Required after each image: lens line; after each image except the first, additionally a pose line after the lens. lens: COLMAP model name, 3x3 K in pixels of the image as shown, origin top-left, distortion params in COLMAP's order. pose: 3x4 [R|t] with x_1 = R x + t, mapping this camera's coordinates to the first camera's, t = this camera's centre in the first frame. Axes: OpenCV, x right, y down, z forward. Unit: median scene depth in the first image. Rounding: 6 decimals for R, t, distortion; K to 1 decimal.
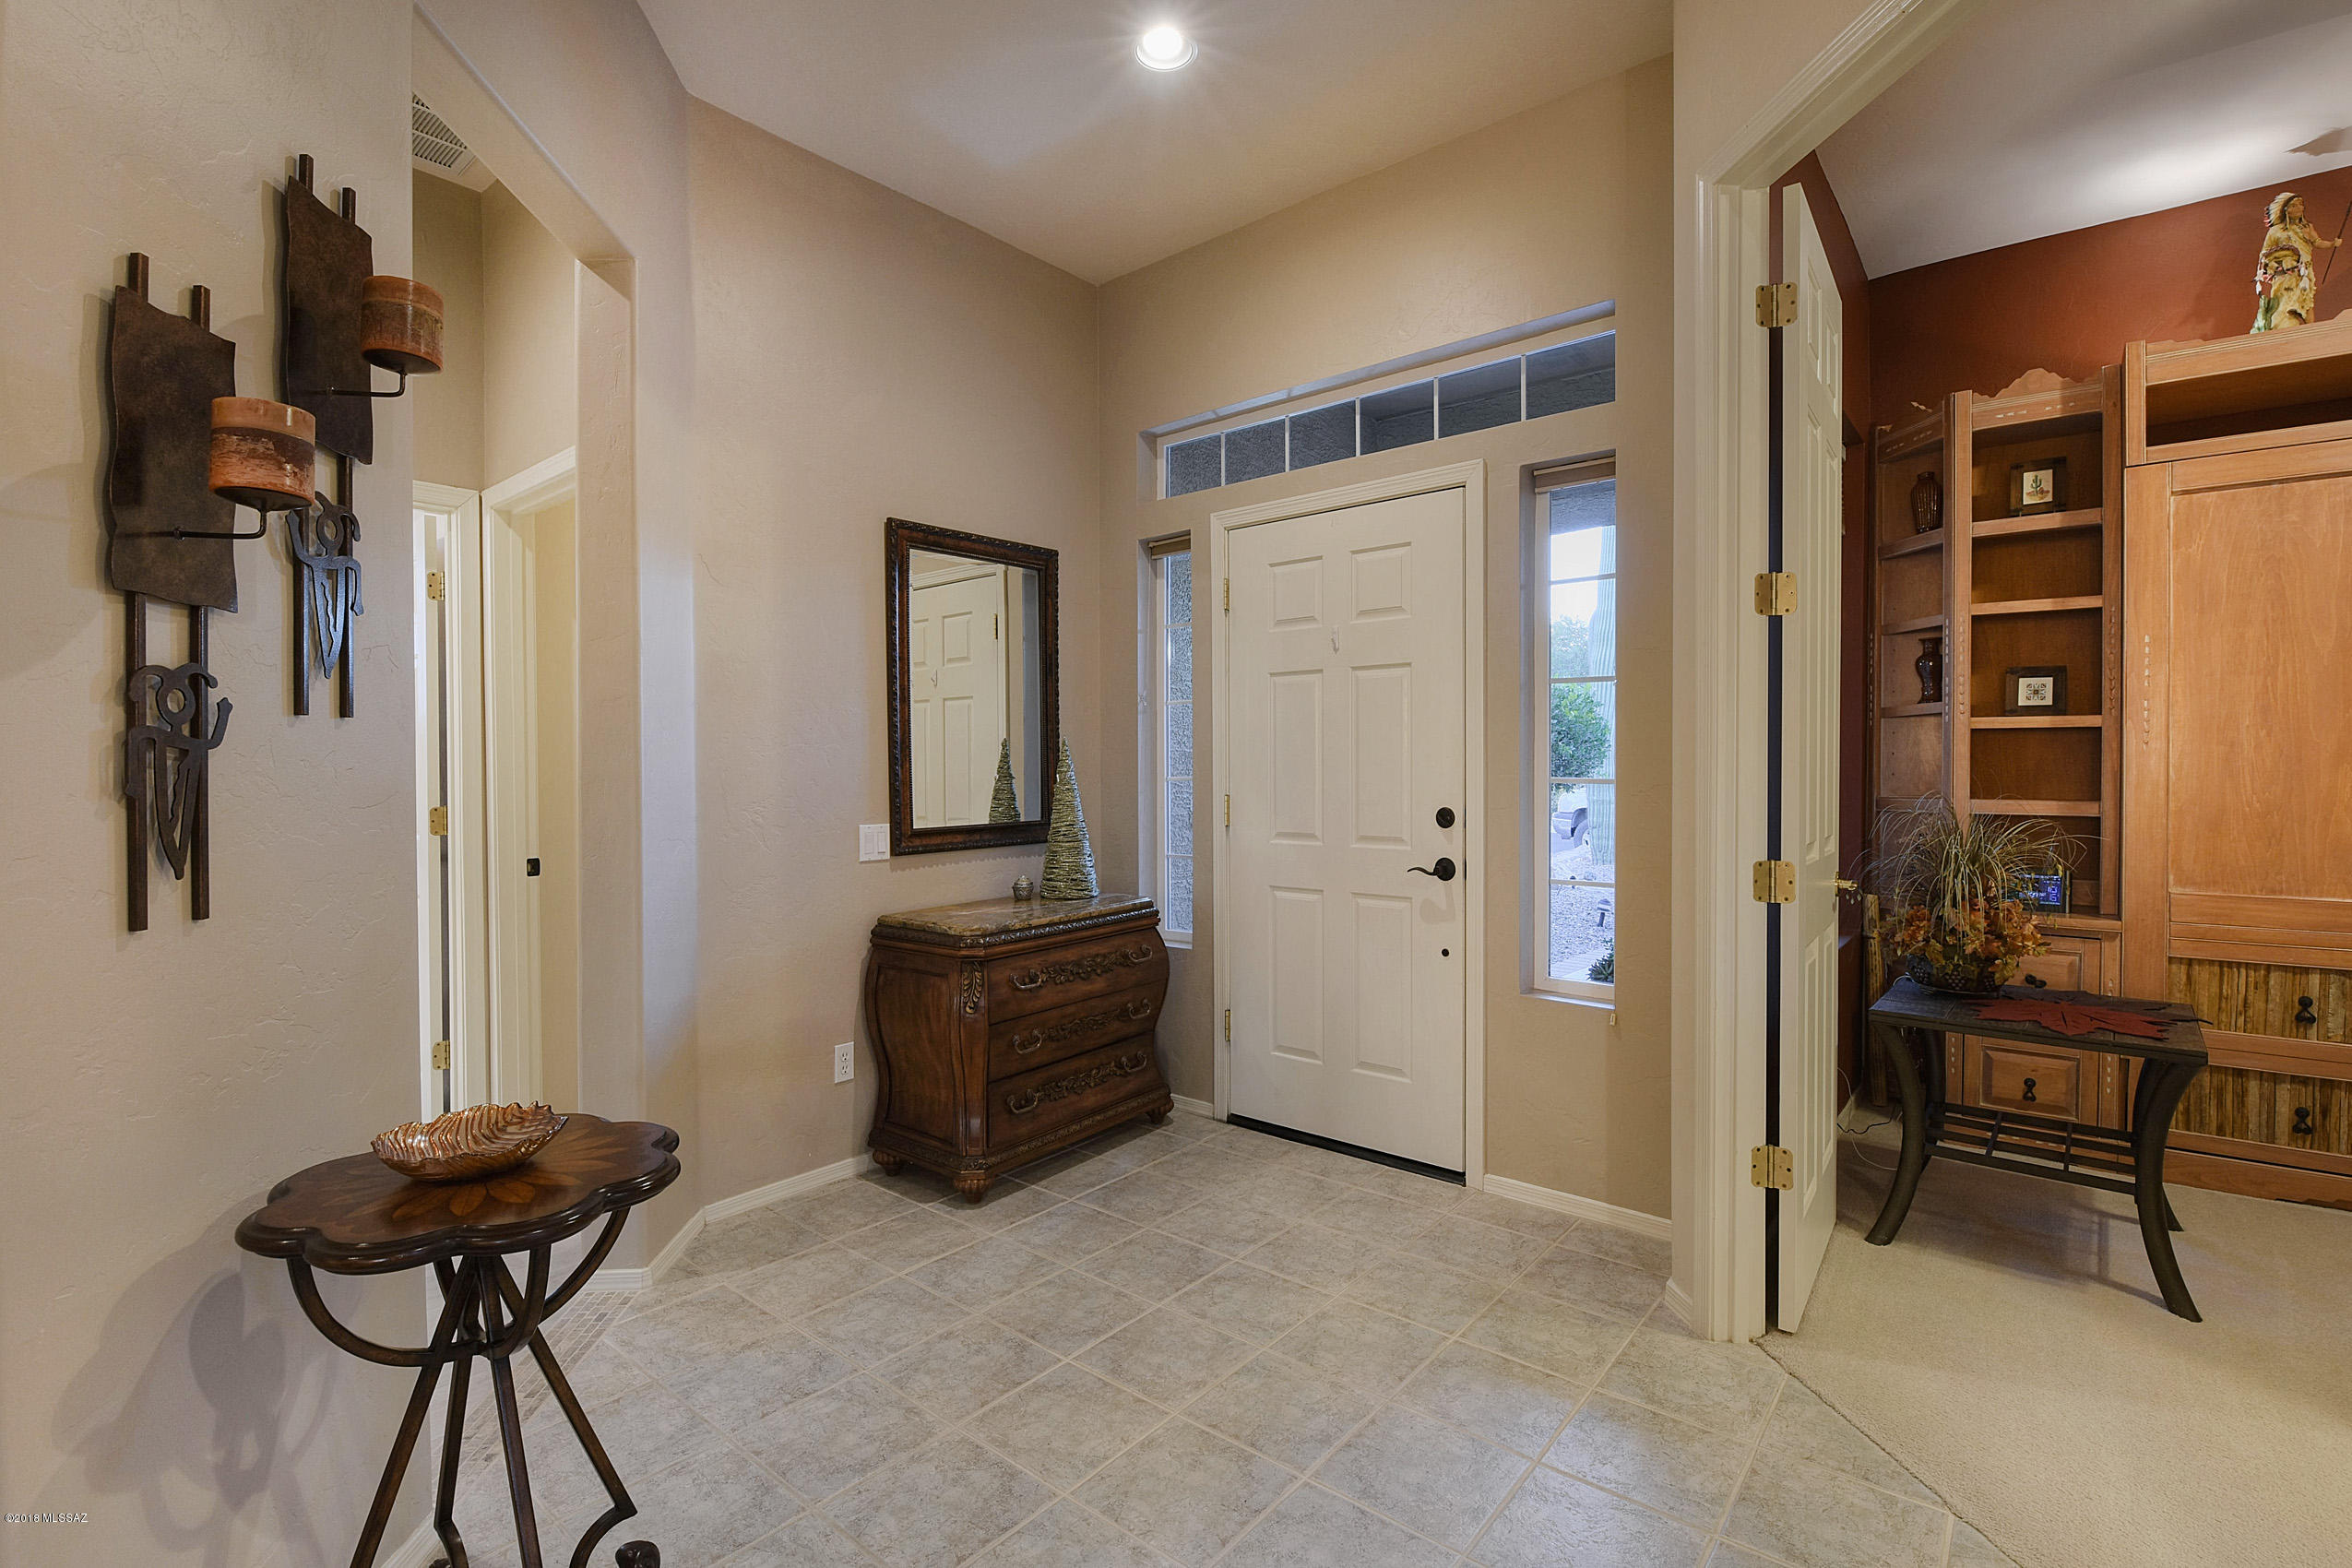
lens RADIAL K [[1059.3, 0, 1177.8], [0, 1059.3, 768.5], [0, 0, 1]] dist [-0.001495, -0.012003]
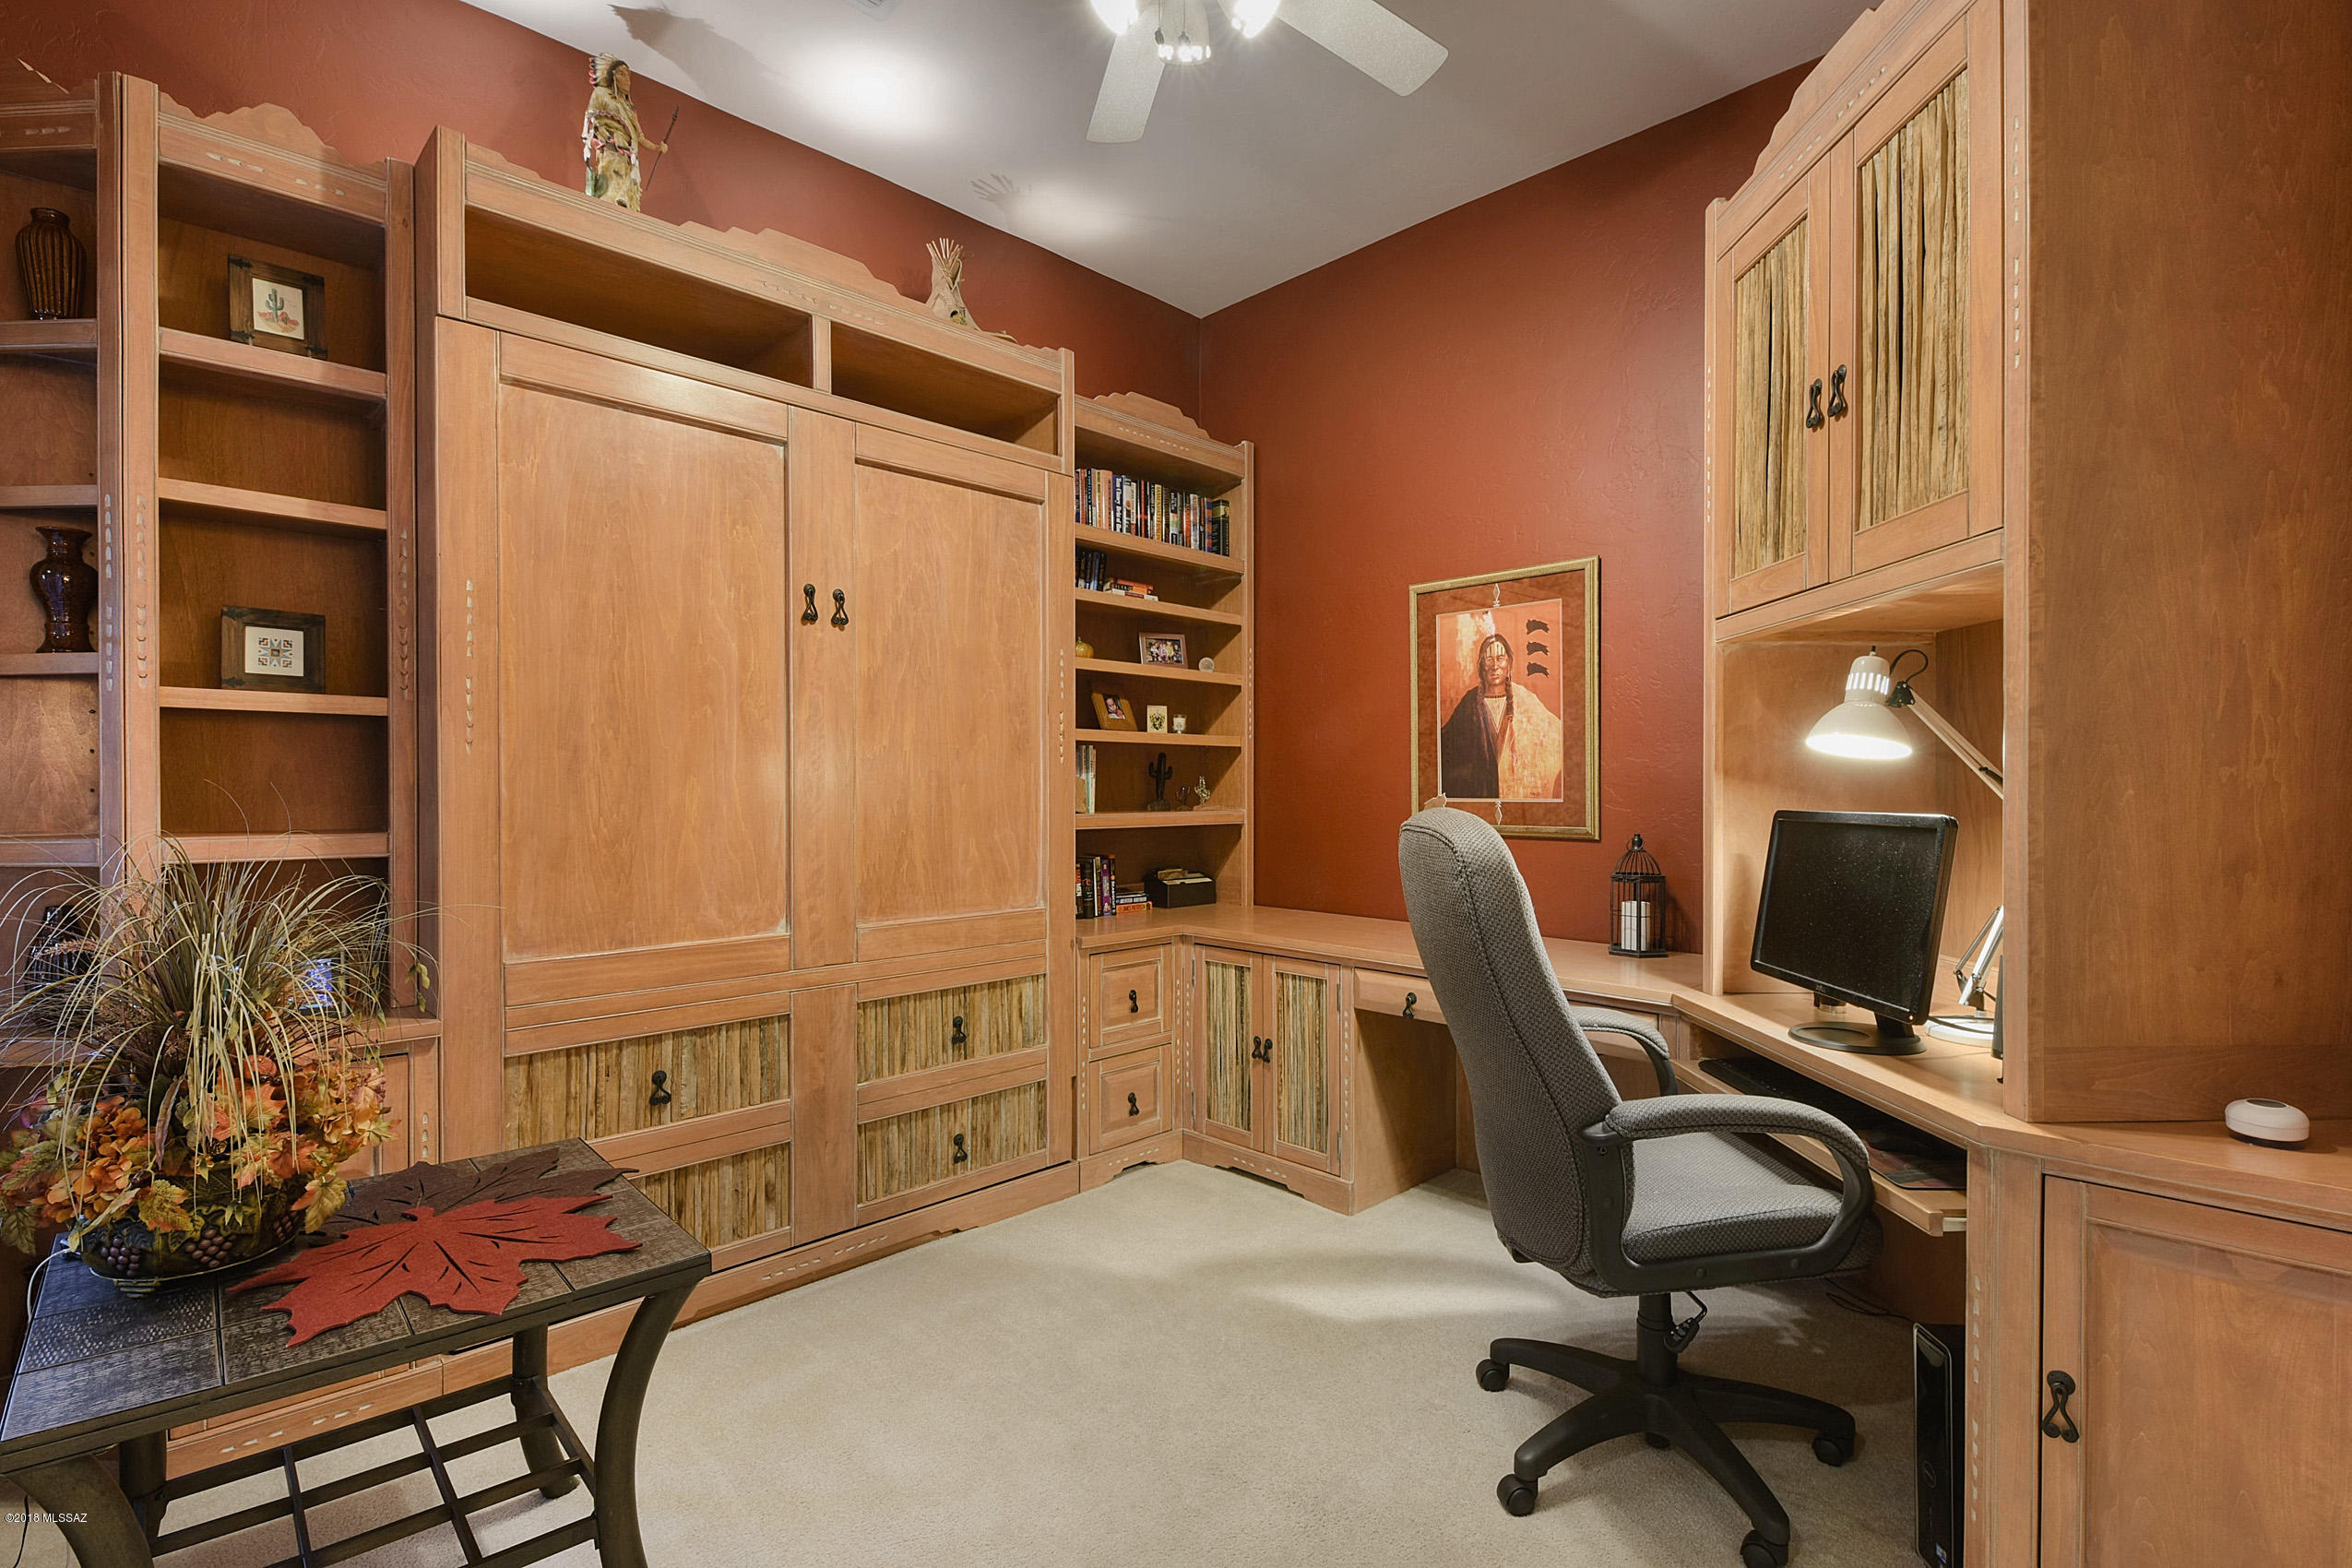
lens RADIAL K [[1078.3, 0, 1187.1], [0, 1078.3, 795.5], [0, 0, 1]] dist [-0.007663, -0.001202]
pose [[0.086473, -0.015697, 0.996131, 0.267265], [-0.003604, 0.999864, 0.016068, -0.003418], [-0.996248, -0.004980, 0.086404, 0.455974]]
